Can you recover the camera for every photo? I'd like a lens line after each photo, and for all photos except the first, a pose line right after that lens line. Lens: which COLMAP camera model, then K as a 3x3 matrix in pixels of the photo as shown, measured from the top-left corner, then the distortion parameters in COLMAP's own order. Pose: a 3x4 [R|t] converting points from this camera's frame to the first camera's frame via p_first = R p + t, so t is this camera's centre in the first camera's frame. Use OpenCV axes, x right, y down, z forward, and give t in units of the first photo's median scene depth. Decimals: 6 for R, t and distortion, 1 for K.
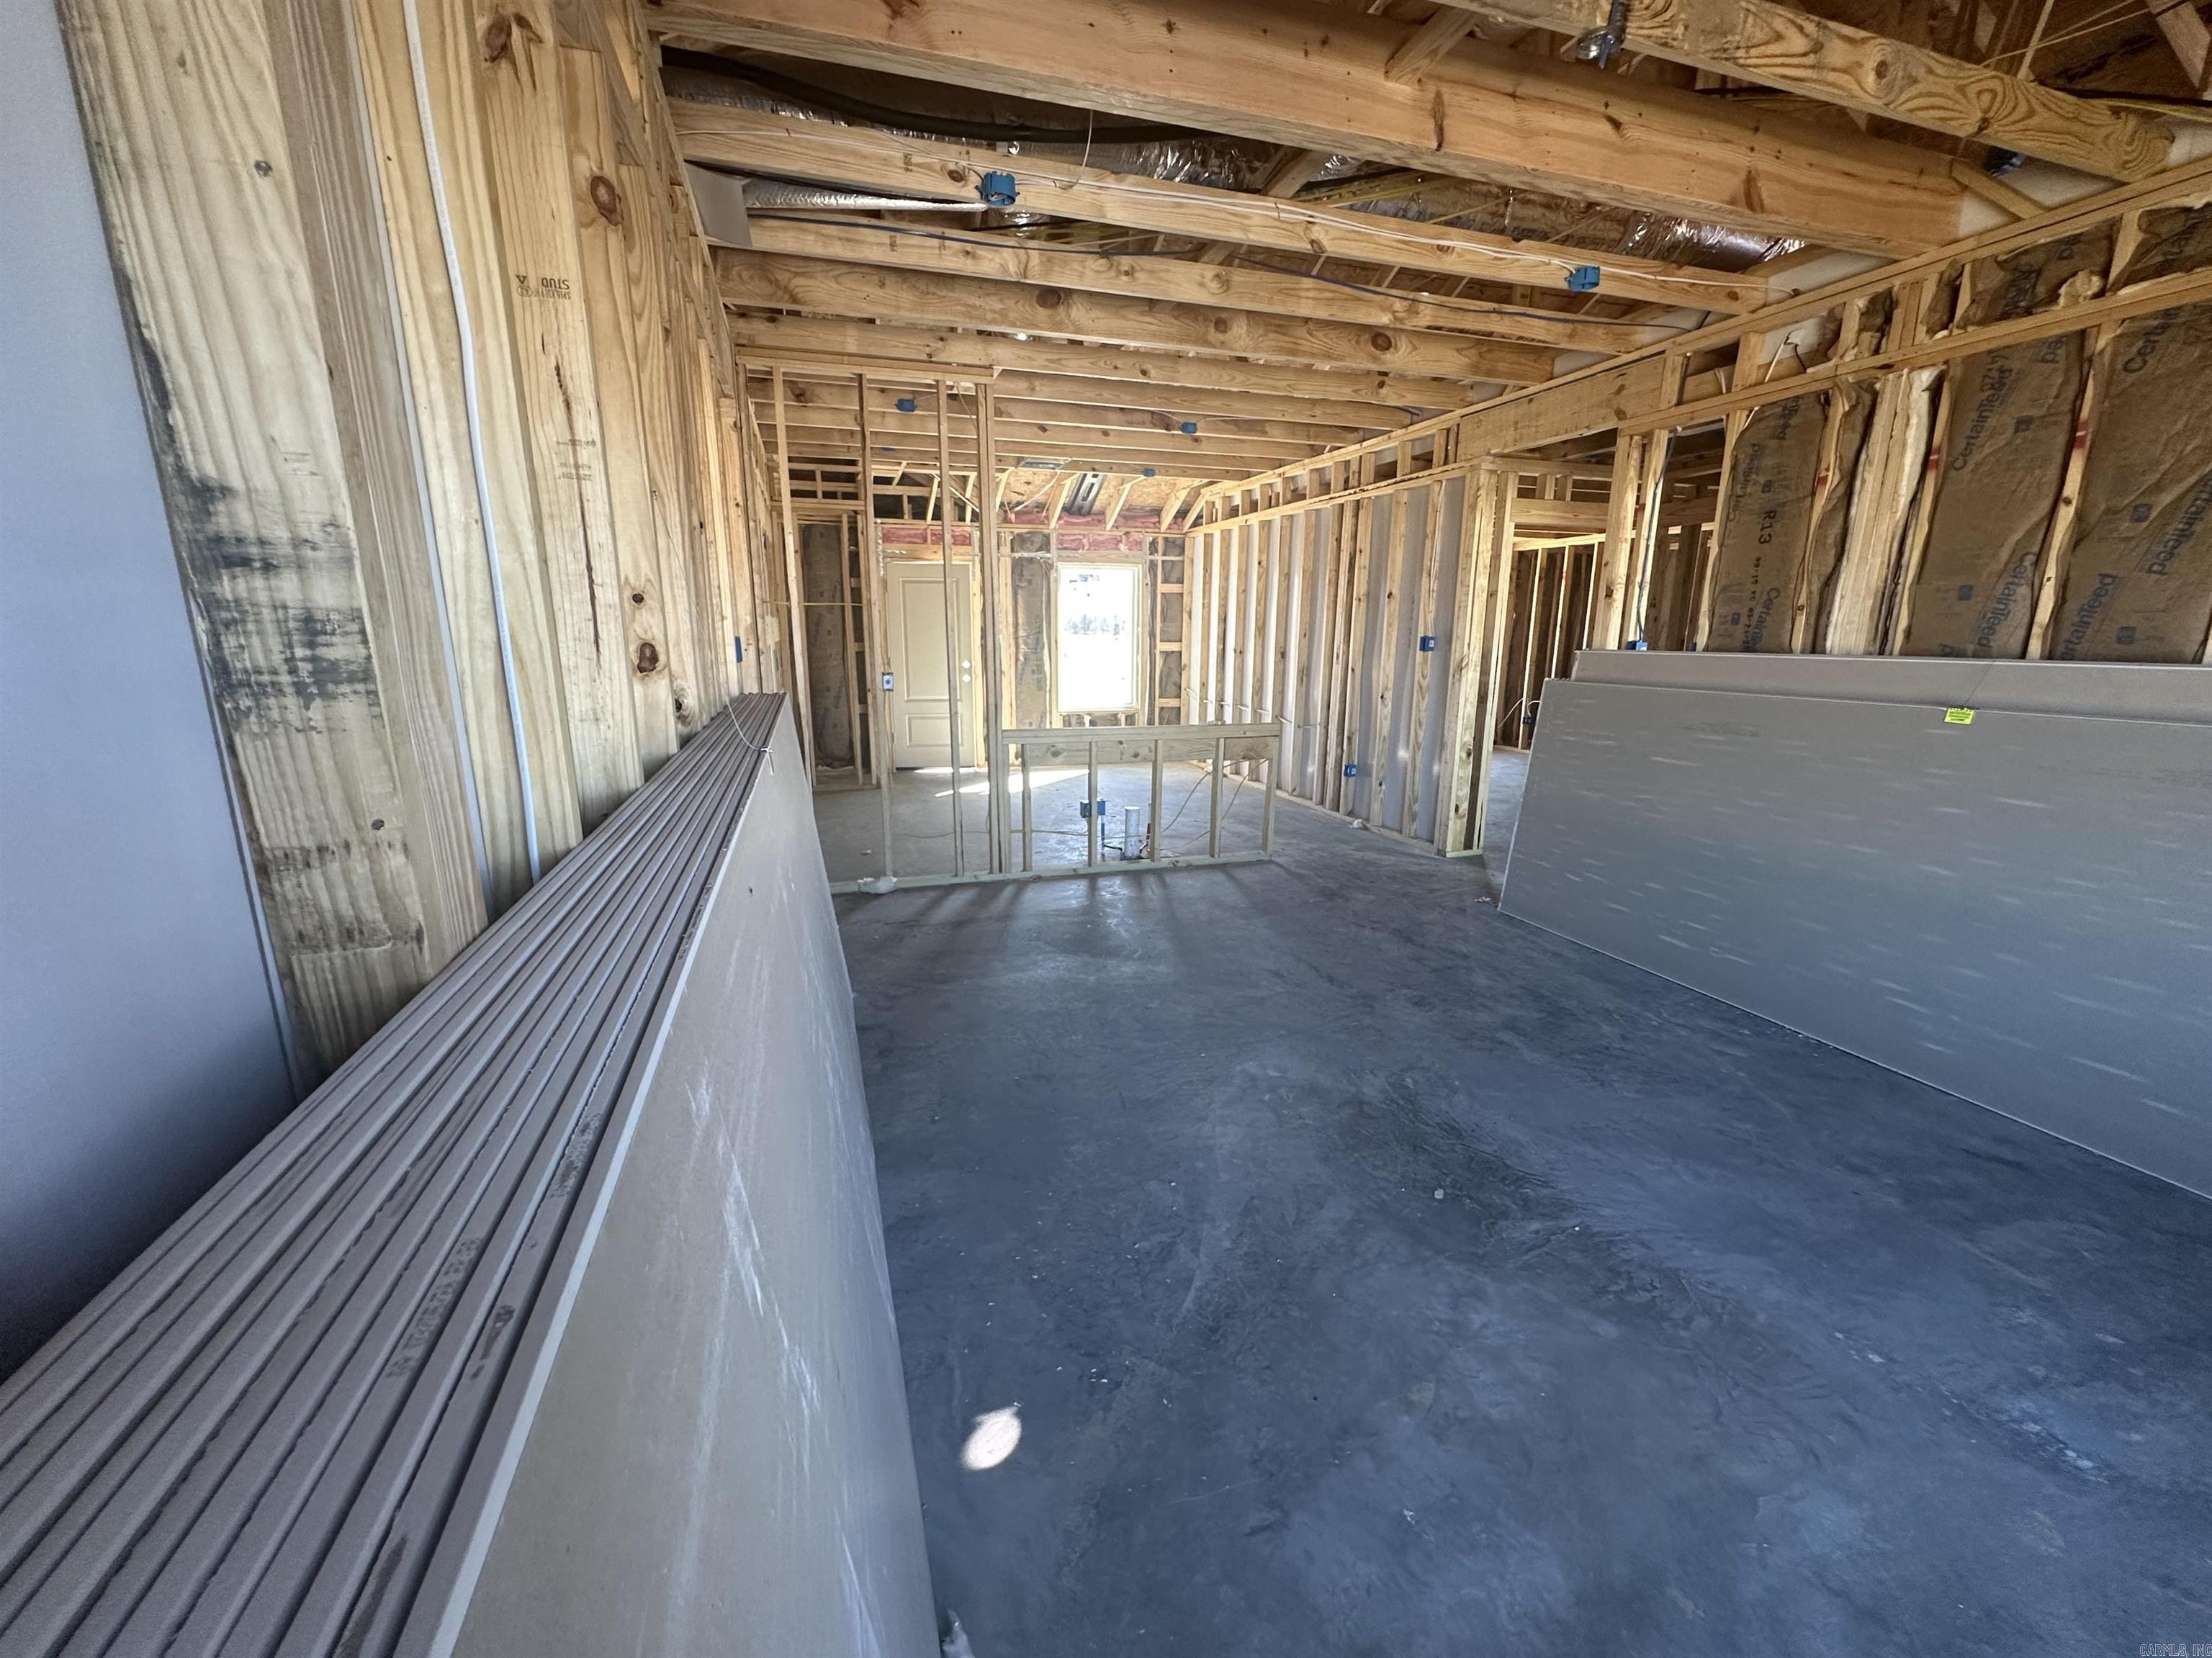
lens RADIAL K [[895.5, 0, 1106.0], [0, 895.5, 829.0], [0, 0, 1]] dist [-0.001667, -0.000387]
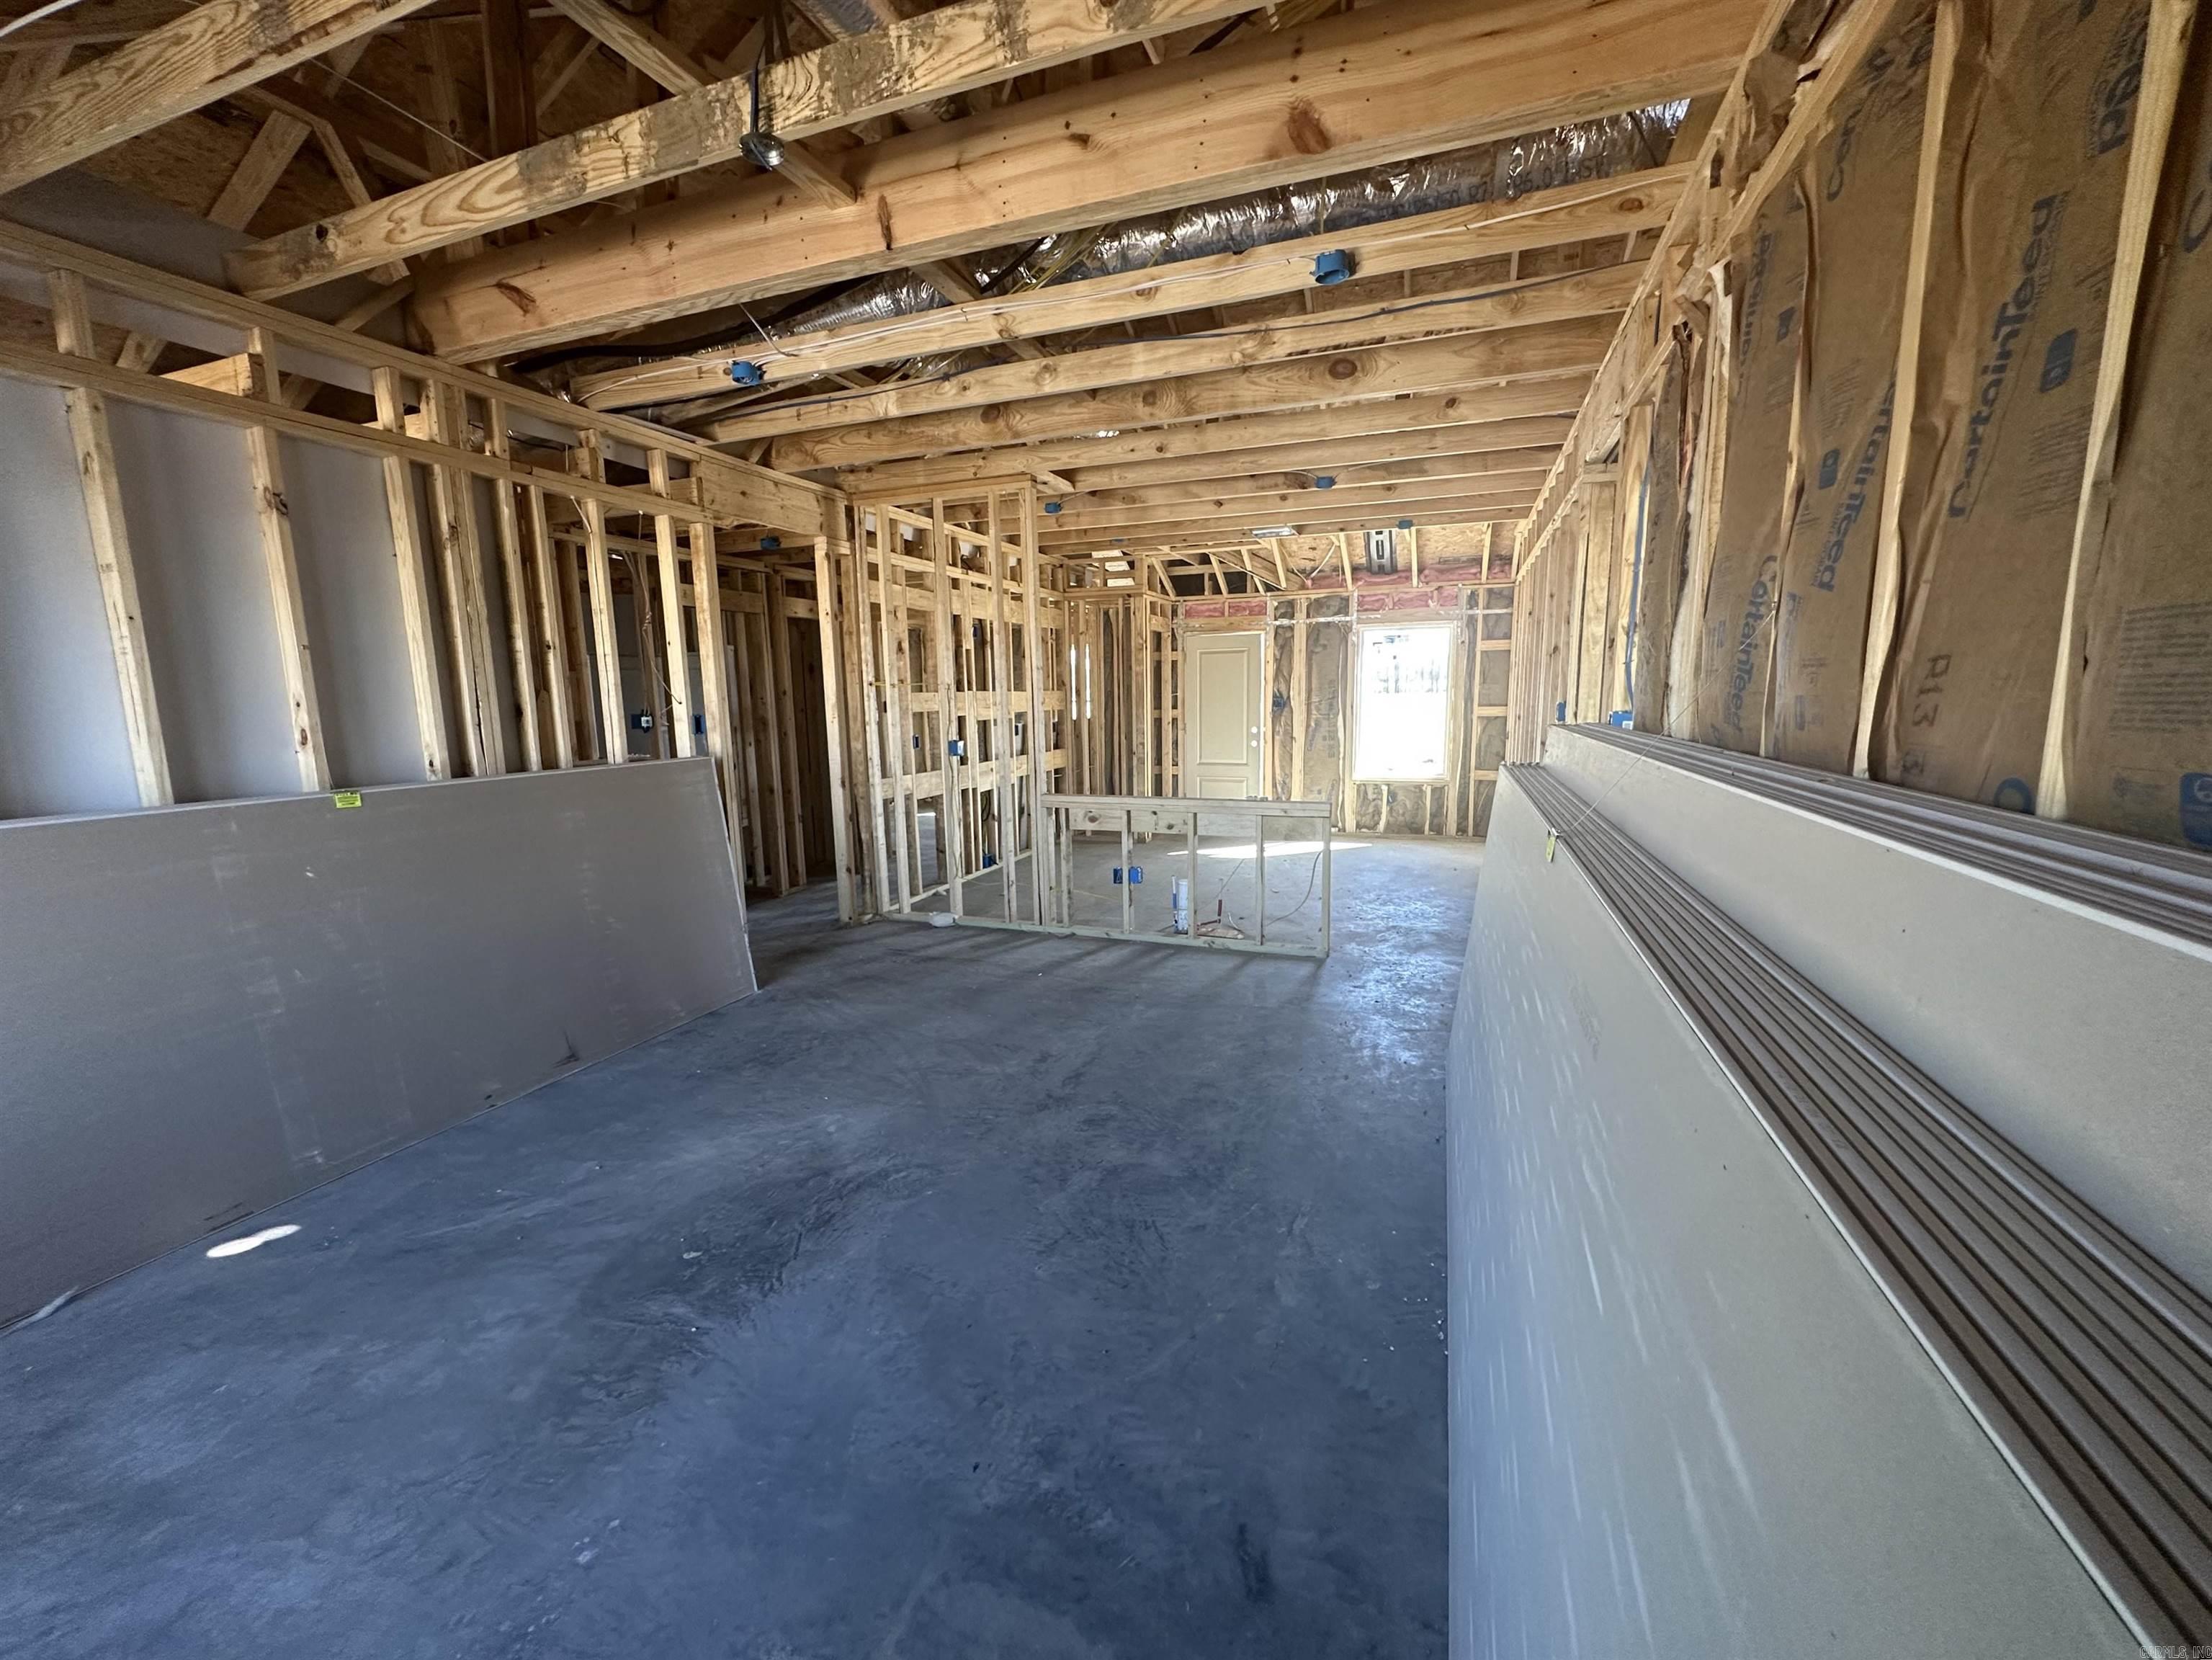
lens RADIAL K [[887.3, 0, 1106.0], [0, 887.3, 830.0], [0, 0, 1]] dist [-0.001901, -0.000172]
pose [[0.782453, 0.077569, -0.617860, 0.839515], [-0.116259, 0.992962, -0.022569, -0.070153], [0.611761, 0.089491, 0.785964, 0.278304]]
